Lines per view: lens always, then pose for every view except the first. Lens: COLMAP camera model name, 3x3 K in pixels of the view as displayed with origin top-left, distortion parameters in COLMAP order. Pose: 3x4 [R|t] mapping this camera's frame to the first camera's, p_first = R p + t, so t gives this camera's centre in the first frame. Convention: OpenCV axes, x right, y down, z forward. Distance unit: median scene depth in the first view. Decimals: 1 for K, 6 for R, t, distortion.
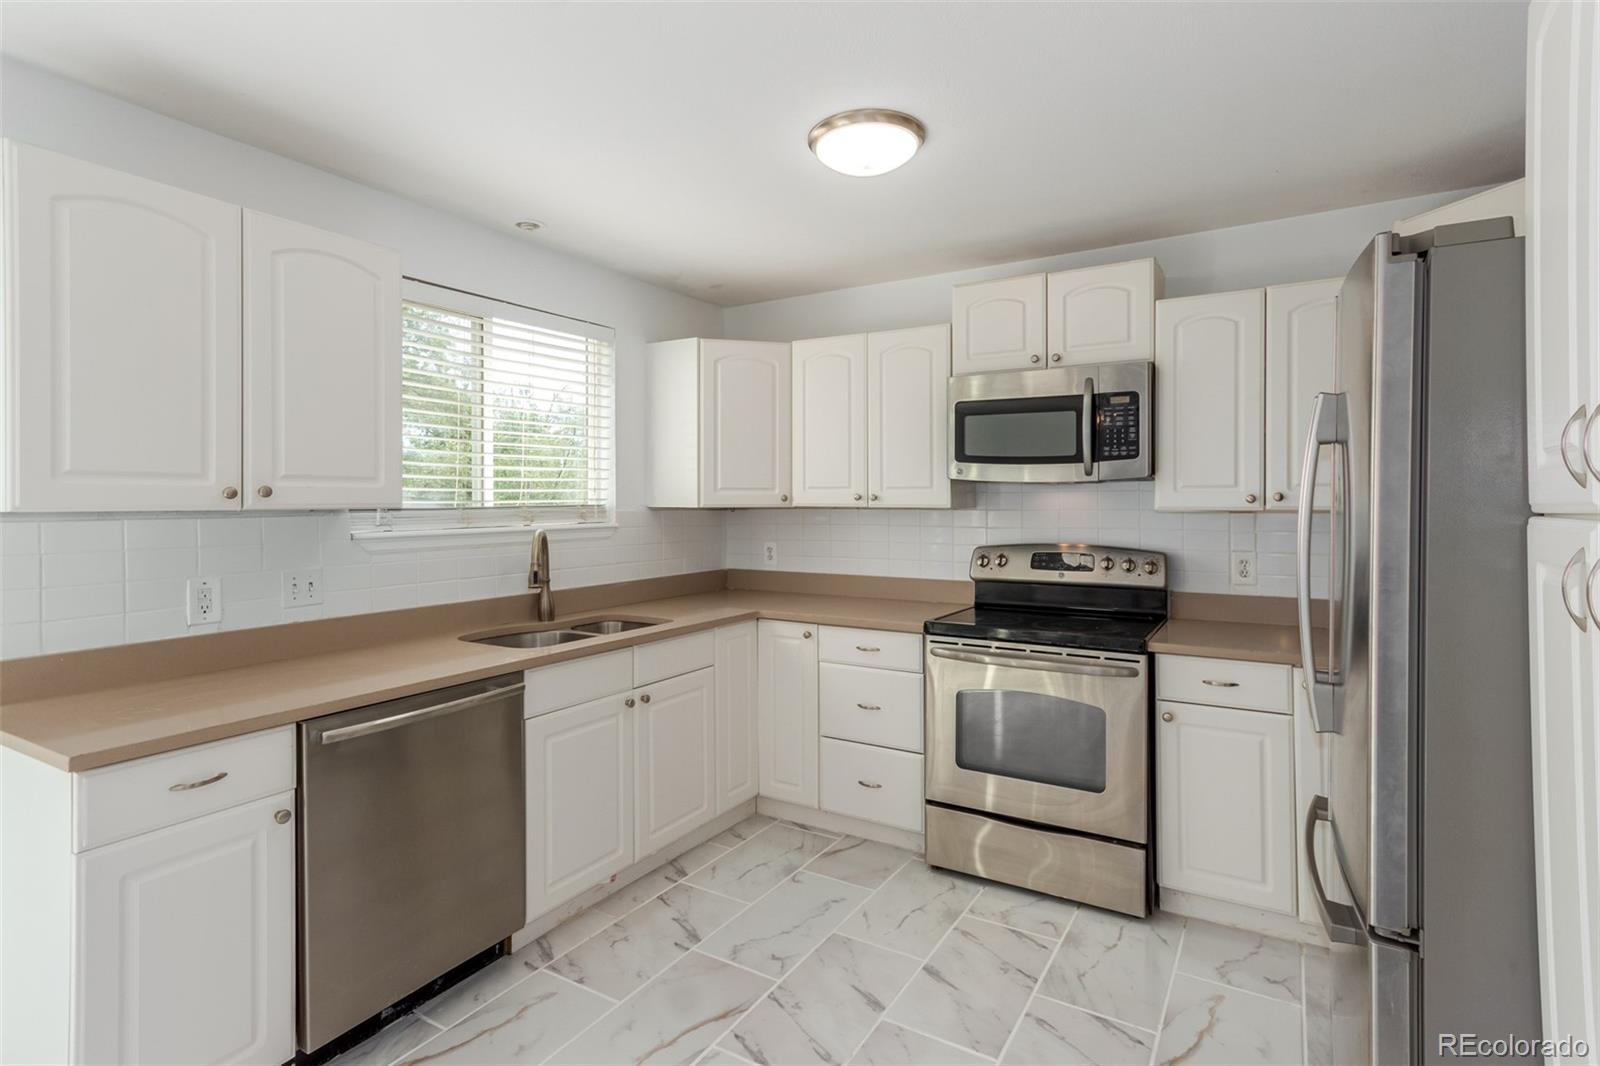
lens RADIAL K [[795.4, 0, 802.0], [0, 795.4, 506.8], [0, 0, 1]] dist [0.016564, 0.000201]
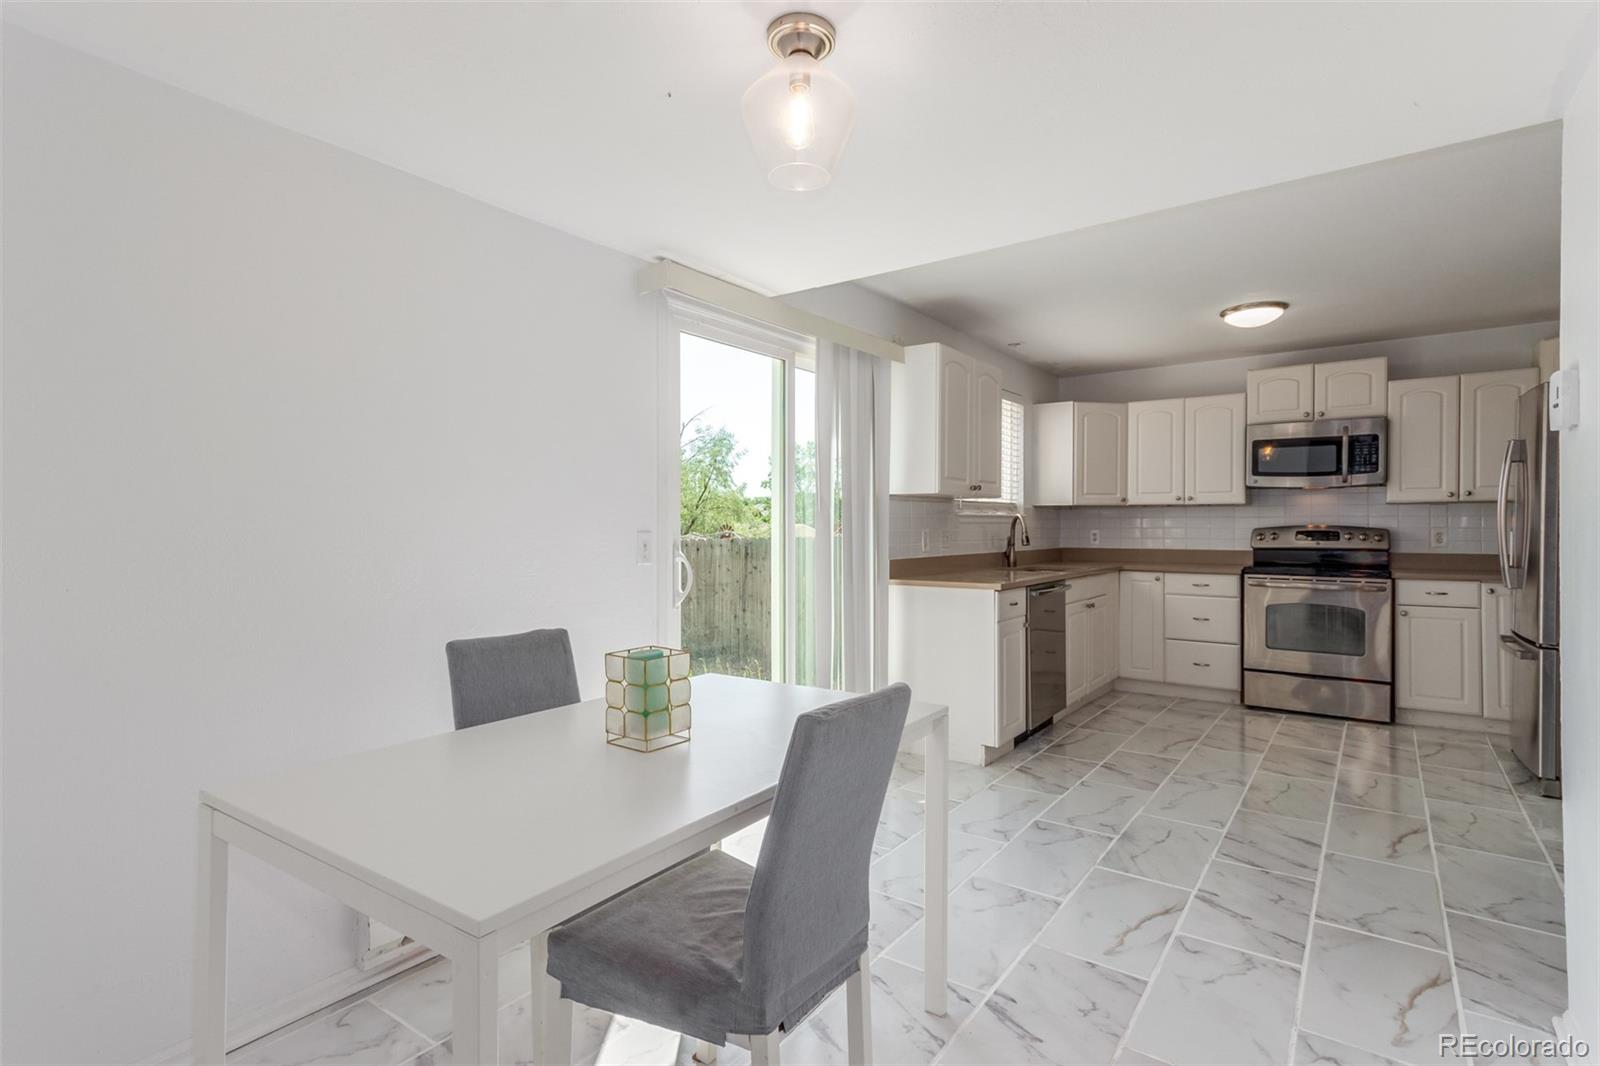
lens RADIAL K [[796.8, 0, 800.0], [0, 796.8, 533.0], [0, 0, 1]] dist [0.022882, 0.000156]
pose [[0.996733, -0.000258, -0.080762, -0.669629], [0.000413, 0.999998, 0.001900, 0.065426], [0.080761, -0.001927, 0.996732, -0.828087]]
